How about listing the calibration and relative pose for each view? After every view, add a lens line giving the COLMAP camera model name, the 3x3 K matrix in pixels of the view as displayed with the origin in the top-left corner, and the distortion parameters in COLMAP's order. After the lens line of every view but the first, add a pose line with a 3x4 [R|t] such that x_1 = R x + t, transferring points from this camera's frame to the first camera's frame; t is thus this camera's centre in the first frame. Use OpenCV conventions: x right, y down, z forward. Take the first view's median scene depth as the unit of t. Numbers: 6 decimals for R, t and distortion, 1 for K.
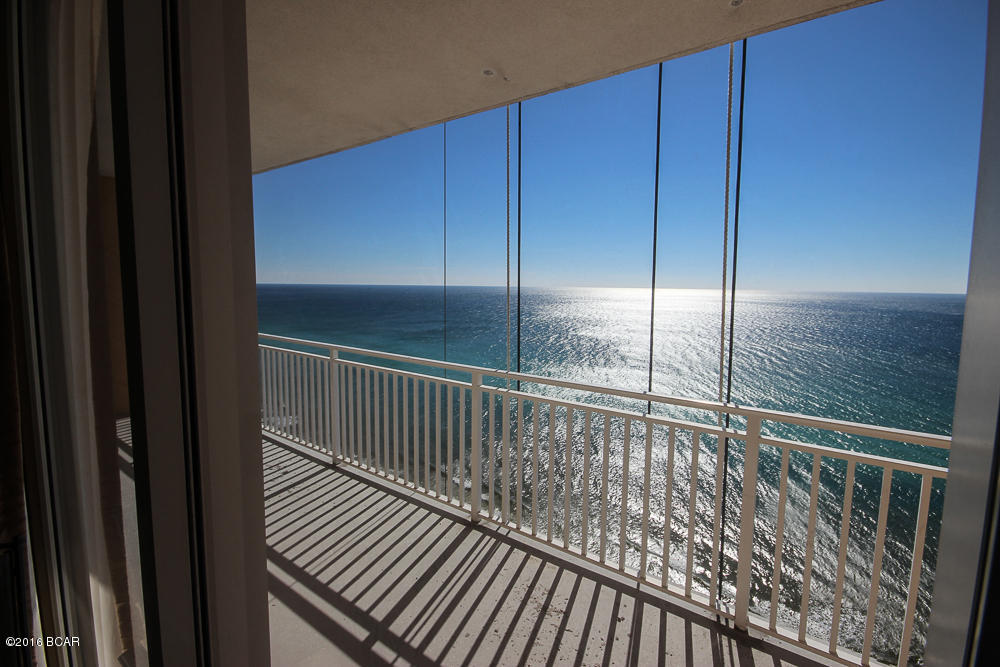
lens RADIAL K [[463.3, 0, 508.6], [0, 463.3, 336.8], [0, 0, 1]] dist [0.003646, -0.006232]
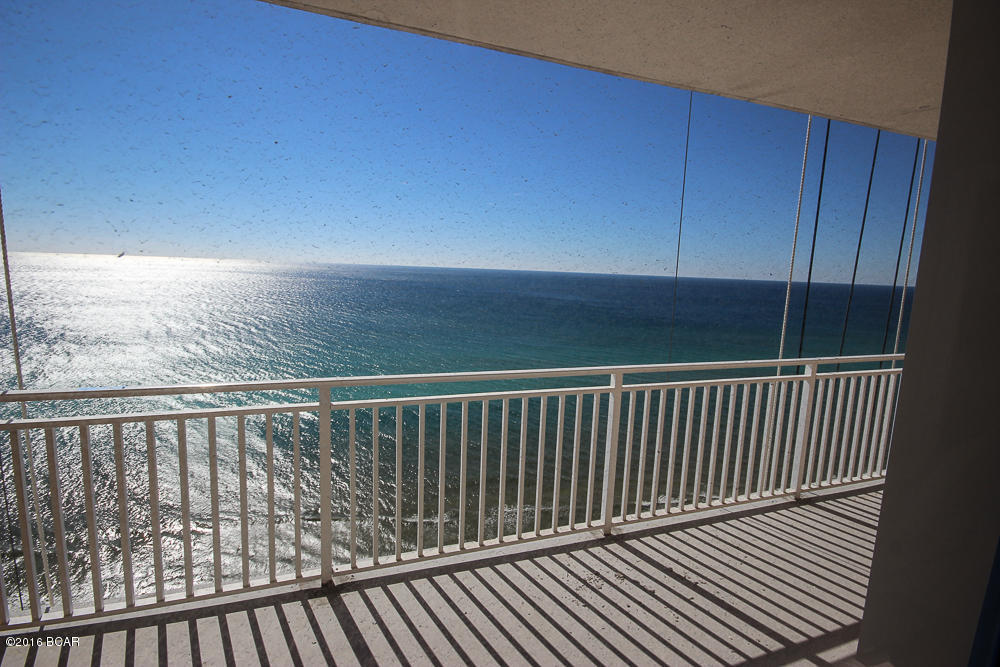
lens RADIAL K [[463.3, 0, 504.3], [0, 463.3, 330.3], [0, 0, 1]] dist [0.003646, -0.006232]
pose [[0.553716, -0.105635, 0.825978, -0.715463], [0.063761, 0.994387, 0.084429, -0.072754], [-0.830261, 0.005916, 0.557344, 0.522541]]
